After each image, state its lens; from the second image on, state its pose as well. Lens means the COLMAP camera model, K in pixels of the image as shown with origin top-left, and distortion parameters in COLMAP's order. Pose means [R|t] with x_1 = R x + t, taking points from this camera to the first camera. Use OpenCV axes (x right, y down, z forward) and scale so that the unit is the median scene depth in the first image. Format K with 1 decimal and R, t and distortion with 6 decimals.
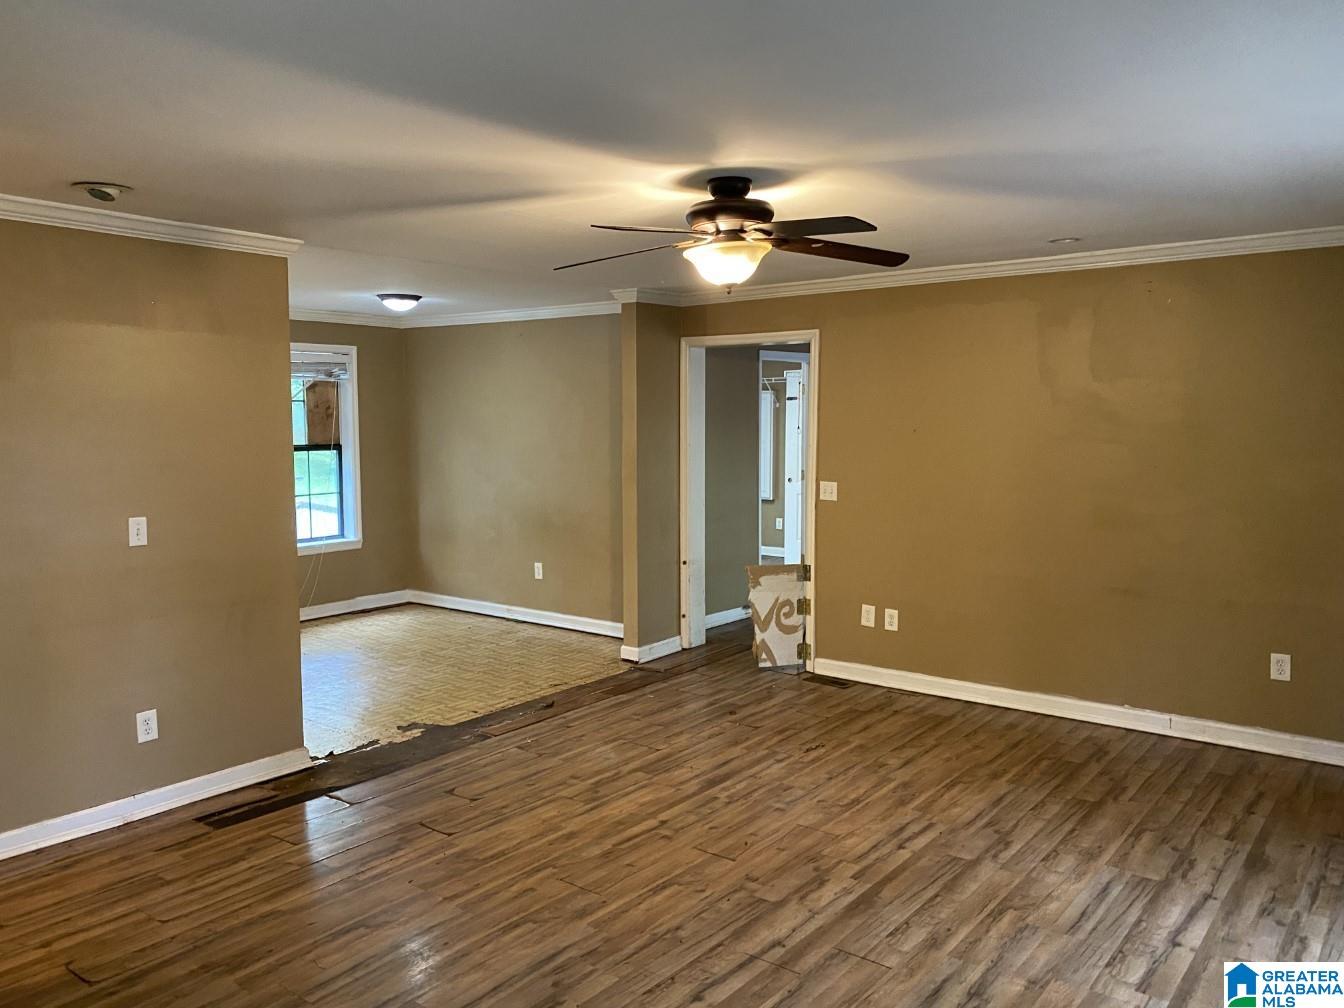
lens RADIAL K [[1031.2, 0, 665.8], [0, 1031.2, 504.9], [0, 0, 1]] dist [0.050508, -0.006882]
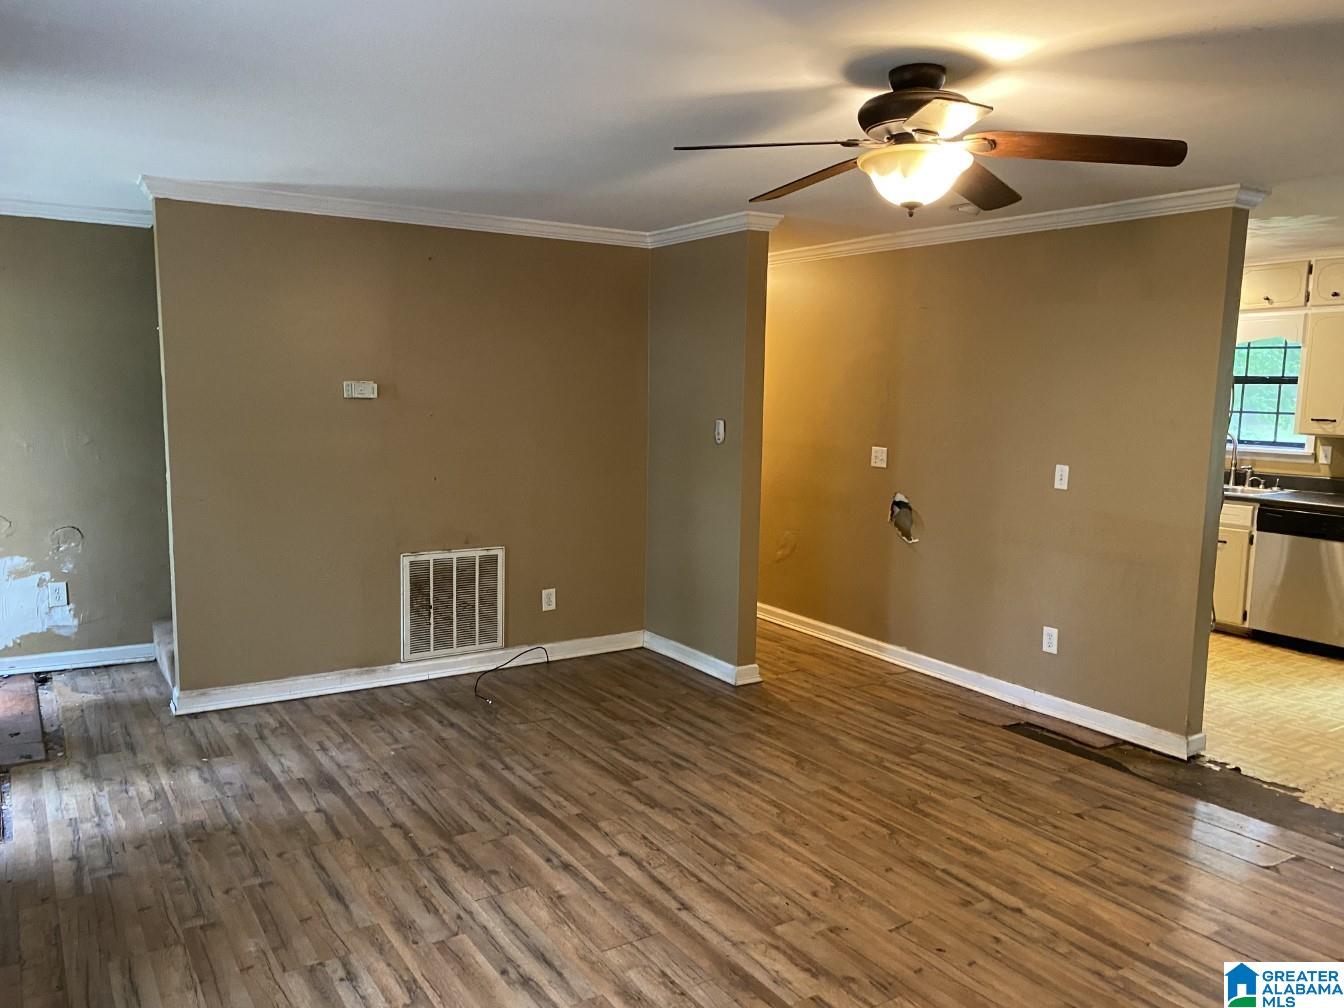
lens RADIAL K [[1031.2, 0, 664.4], [0, 1031.2, 504.7], [0, 0, 1]] dist [0.050508, -0.006882]
pose [[-0.327352, 0.103999, -0.939162, 0.855411], [-0.096973, 0.984979, 0.142874, -0.079235], [0.939913, 0.137843, -0.312350, 1.059724]]
